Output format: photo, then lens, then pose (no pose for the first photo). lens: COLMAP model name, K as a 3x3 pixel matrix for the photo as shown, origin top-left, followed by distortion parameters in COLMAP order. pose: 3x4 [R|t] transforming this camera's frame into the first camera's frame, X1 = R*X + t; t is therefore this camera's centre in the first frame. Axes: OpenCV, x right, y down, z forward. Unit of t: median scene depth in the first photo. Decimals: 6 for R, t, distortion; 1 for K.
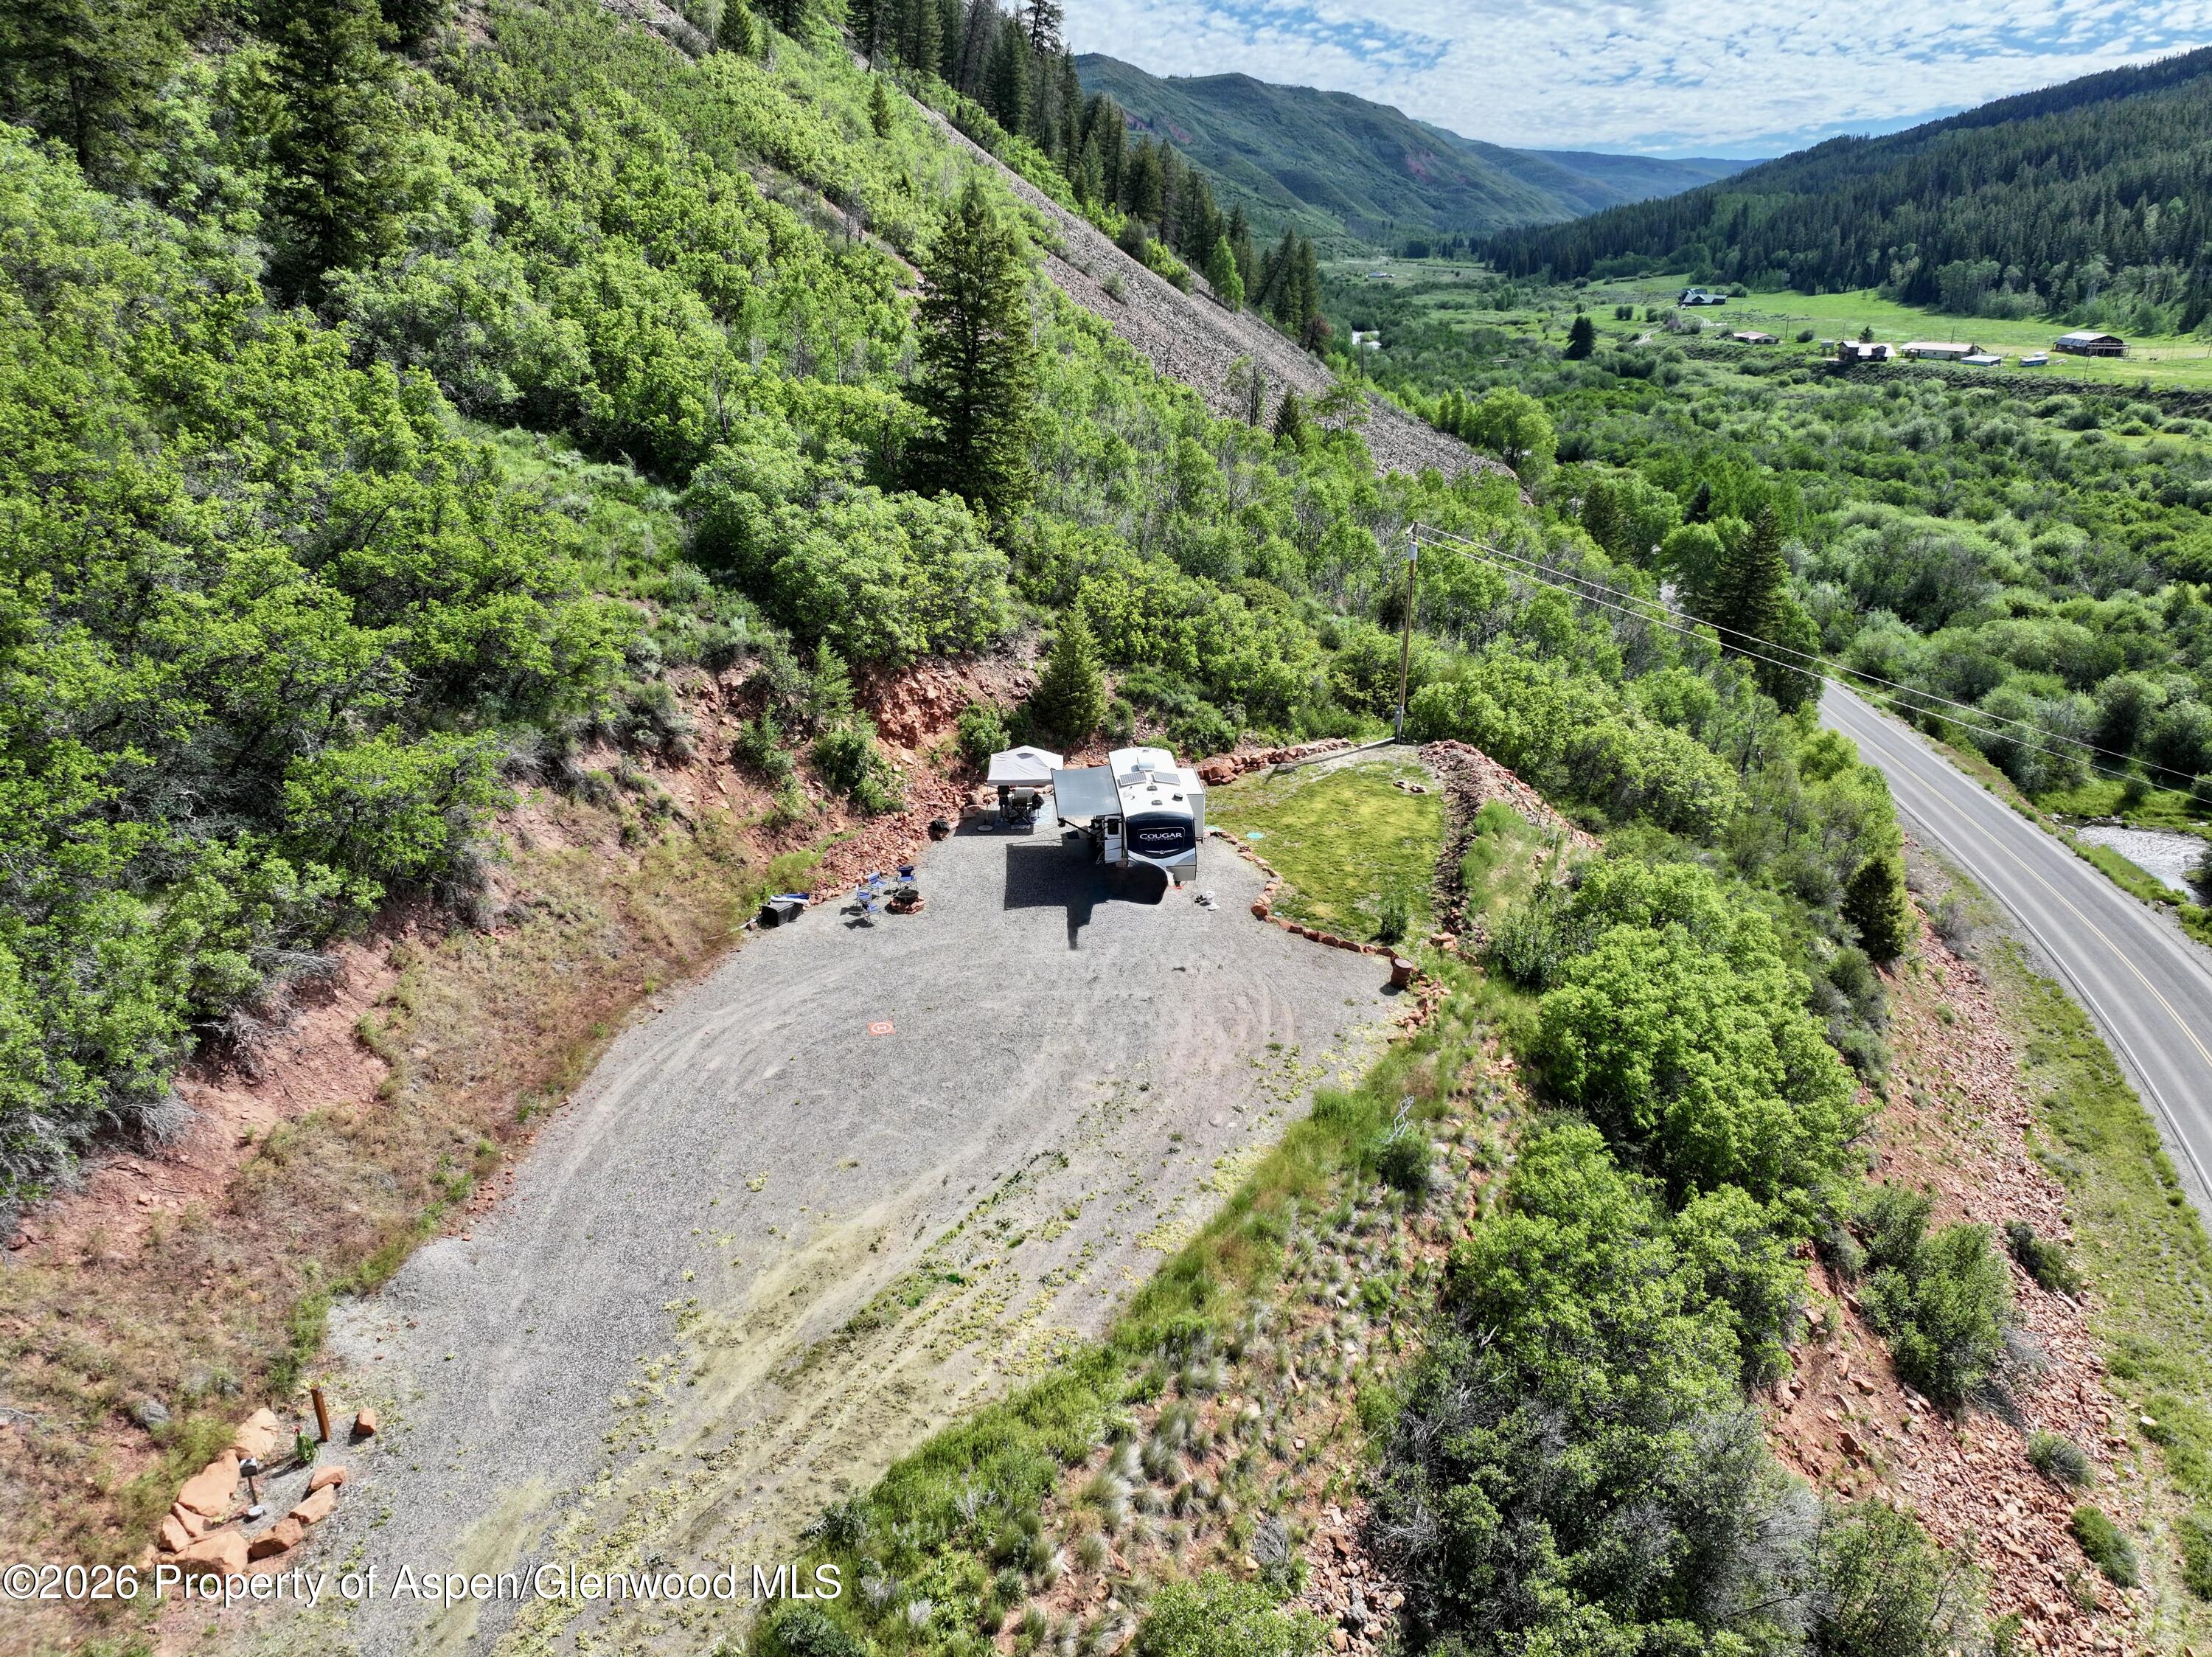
lens RADIAL K [[1553.7, 0, 1115.7], [0, 1553.7, 821.2], [0, 0, 1]] dist [-0.001468, 0.018962]
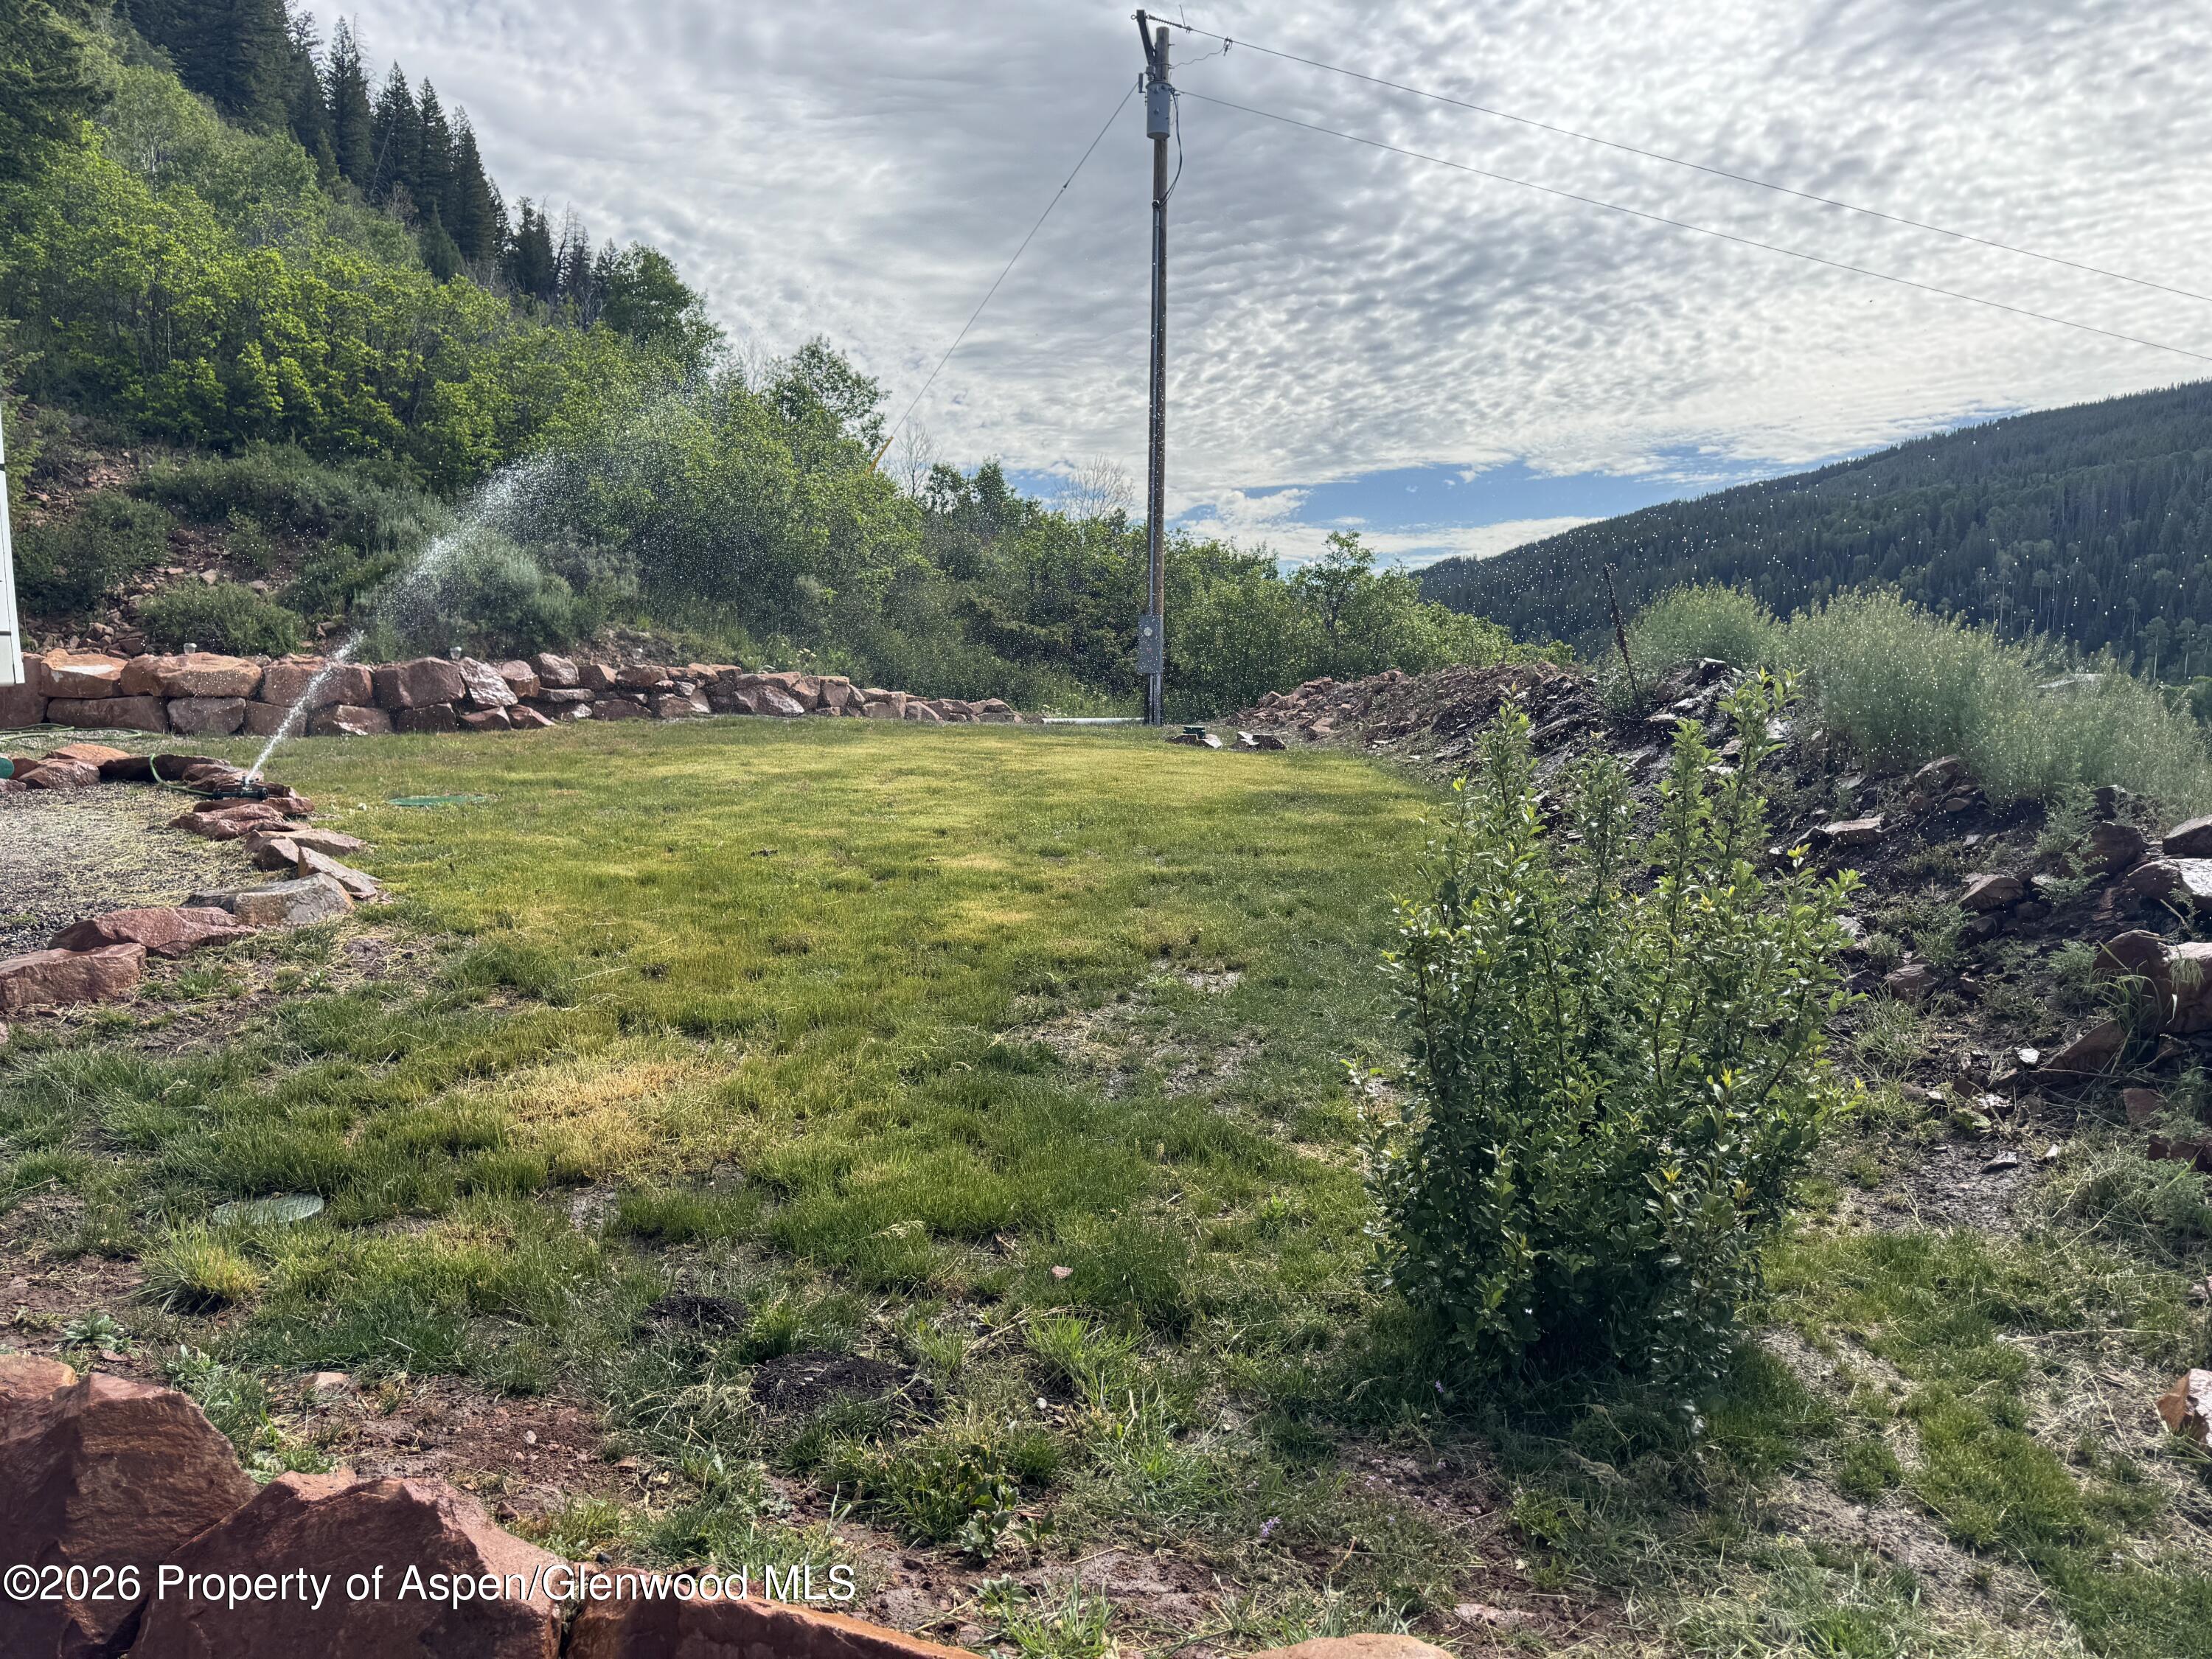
lens RADIAL K [[1547.1, 0, 1106.0], [0, 1547.1, 829.5], [0, 0, 1]] dist [0.129937, -0.211382]
pose [[0.982017, -0.029615, 0.186457, 0.108665], [0.074578, 0.968149, -0.239009, 0.049760], [-0.173440, 0.248616, 0.952947, 0.691483]]
